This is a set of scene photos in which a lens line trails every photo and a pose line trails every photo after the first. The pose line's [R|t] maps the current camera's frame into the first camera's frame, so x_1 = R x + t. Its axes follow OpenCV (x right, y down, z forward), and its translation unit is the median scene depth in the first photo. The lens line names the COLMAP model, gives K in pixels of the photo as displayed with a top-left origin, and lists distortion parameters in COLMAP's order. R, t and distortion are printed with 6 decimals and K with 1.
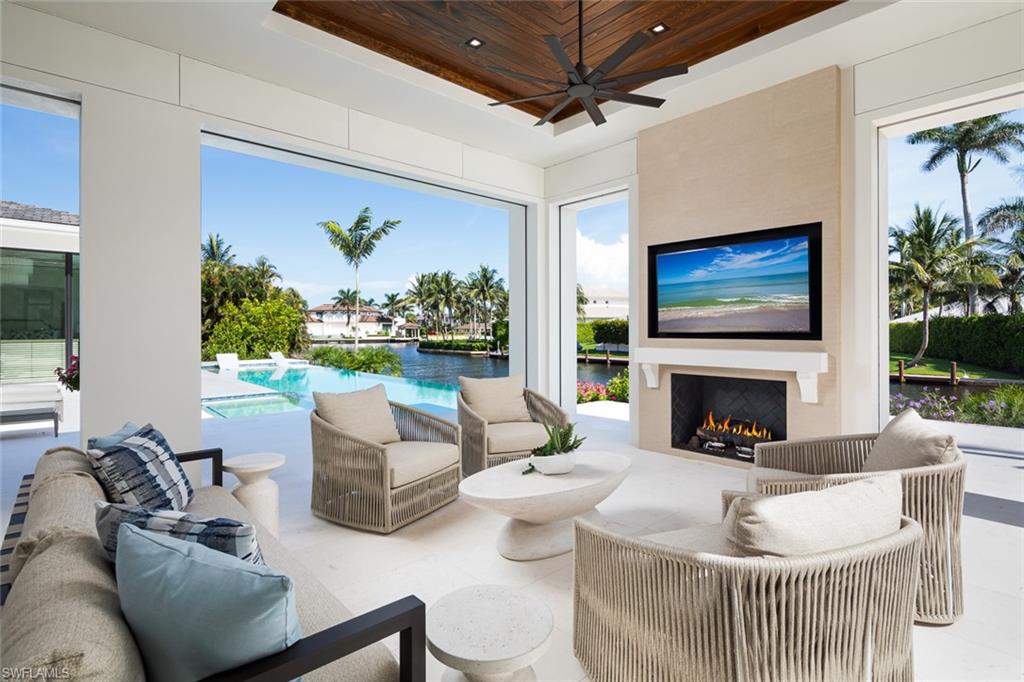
lens RADIAL K [[495.0, 0, 511.5], [0, 495.0, 333.7], [0, 0, 1]] dist [0.001319, 0.000051]
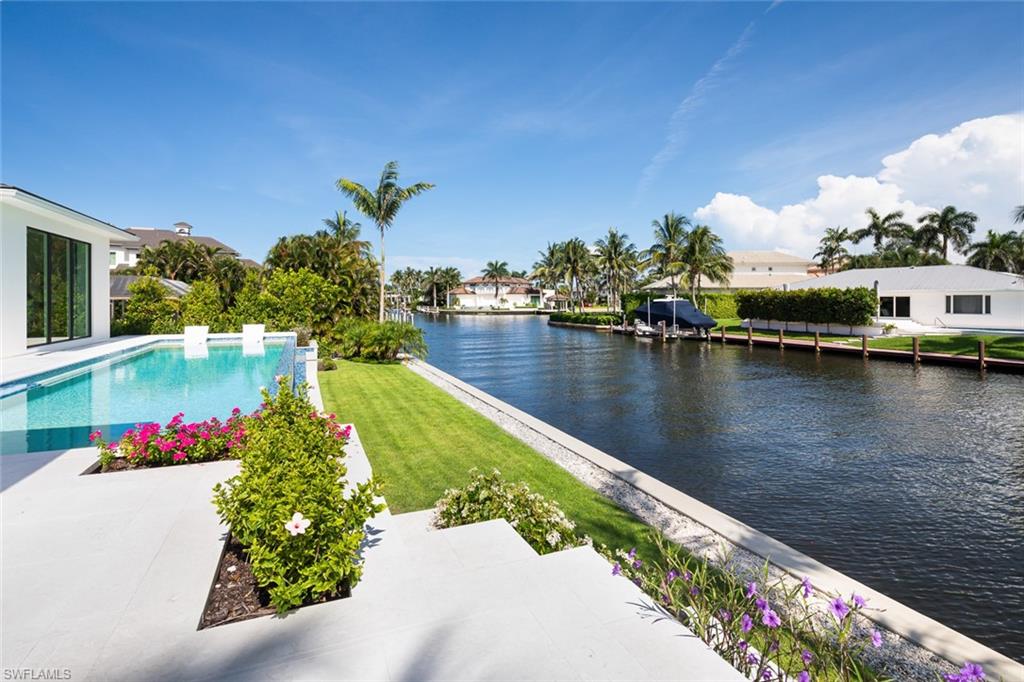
lens RADIAL K [[499.9, 0, 510.5], [0, 499.9, 299.7], [0, 0, 1]] dist [0.002425, -0.000338]
pose [[0.943476, 0.001817, -0.331435, 0.135183], [-0.005798, 0.999922, -0.011025, -0.001001], [0.331389, 0.012323, 0.943414, 0.153320]]
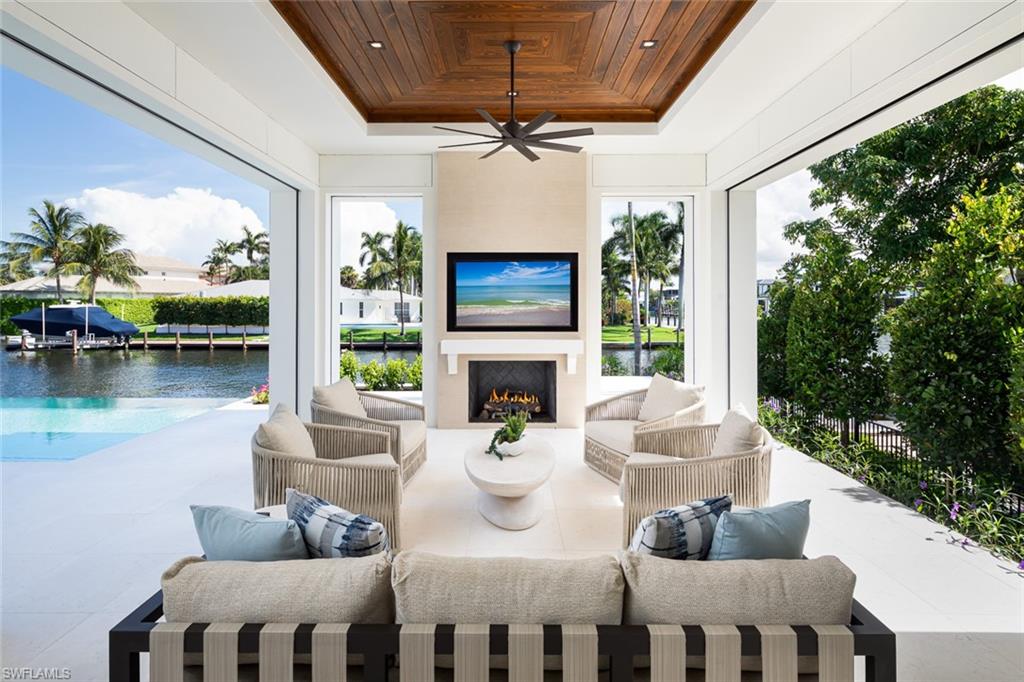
lens RADIAL K [[499.9, 0, 510.5], [0, 499.9, 299.7], [0, 0, 1]] dist [0.002425, -0.000338]
pose [[0.676325, 0.009093, 0.736547, -0.067999], [0.005384, 0.999836, -0.017287, -0.006251], [-0.736583, 0.015657, 0.676166, 0.014178]]
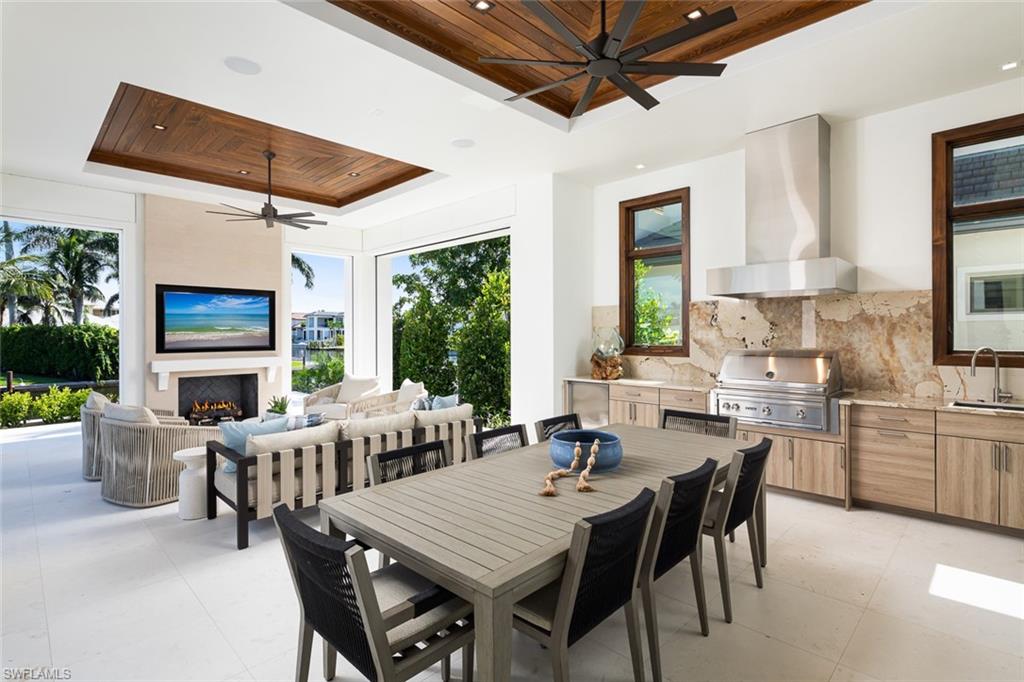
lens RADIAL K [[495.0, 0, 511.5], [0, 495.0, 333.7], [0, 0, 1]] dist [0.001319, 0.000051]
pose [[-0.055526, 0.002376, 0.998454, -0.153493], [0.013960, 0.999901, -0.001603, -0.004015], [-0.998360, 0.013849, -0.055554, 0.018107]]
